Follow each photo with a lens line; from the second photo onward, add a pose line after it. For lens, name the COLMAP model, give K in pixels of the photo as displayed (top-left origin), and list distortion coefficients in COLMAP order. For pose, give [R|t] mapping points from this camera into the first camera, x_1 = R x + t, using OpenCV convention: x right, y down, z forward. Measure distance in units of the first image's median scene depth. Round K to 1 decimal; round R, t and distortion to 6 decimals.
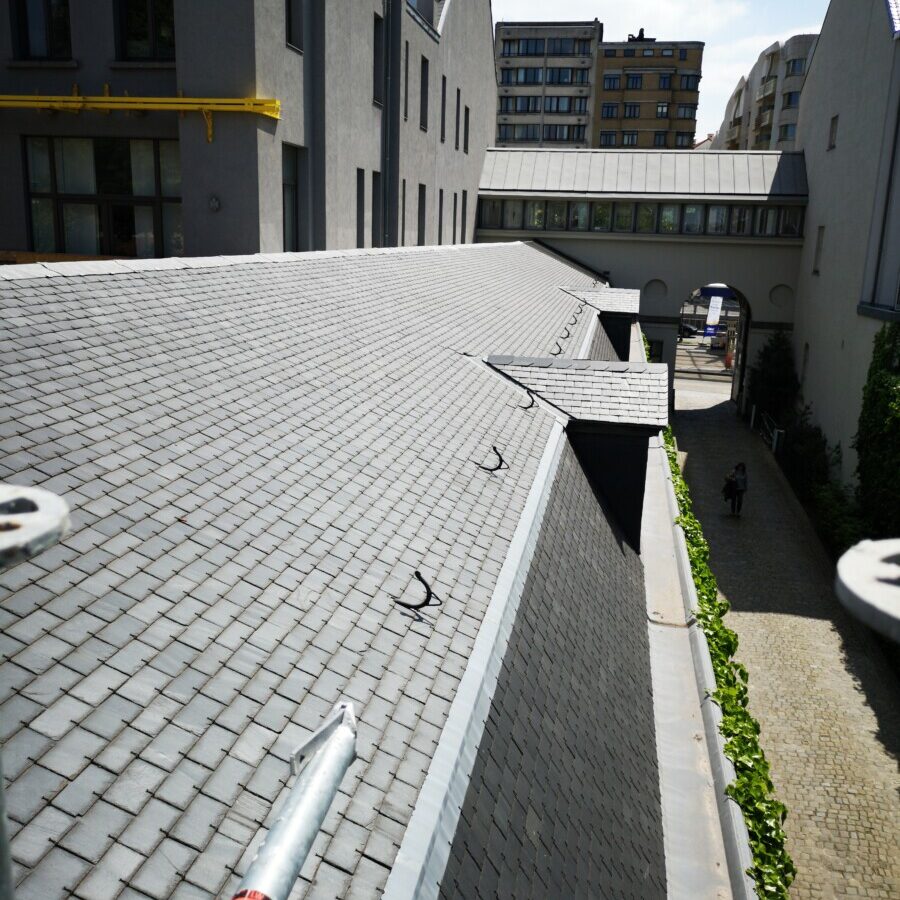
lens RADIAL K [[918.6, 0, 448.8], [0, 918.6, 448.2], [0, 0, 1]] dist [-0.003846, 0.000000]
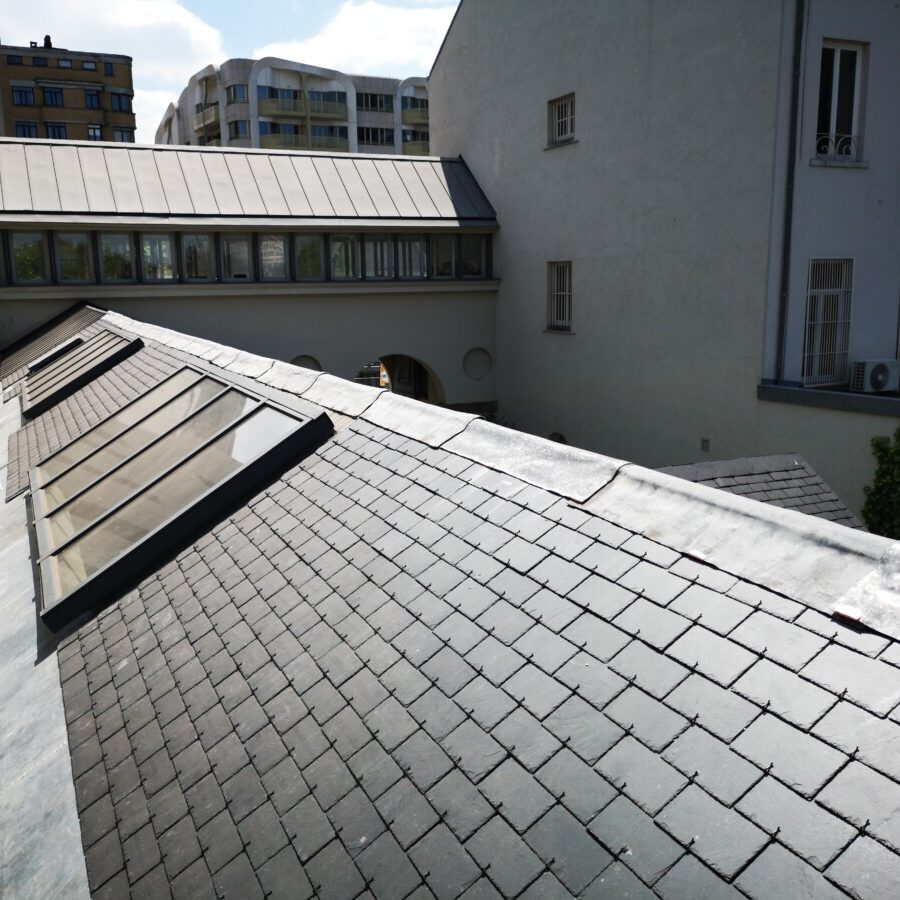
lens RADIAL K [[918.6, 0, 447.7], [0, 918.6, 457.0], [0, 0, 1]] dist [-0.003846, 0.000000]
pose [[0.812420, -0.145673, 0.564582, -0.020415], [0.165100, 0.986133, 0.016867, -0.039013], [-0.559210, 0.079509, 0.825205, 0.155504]]
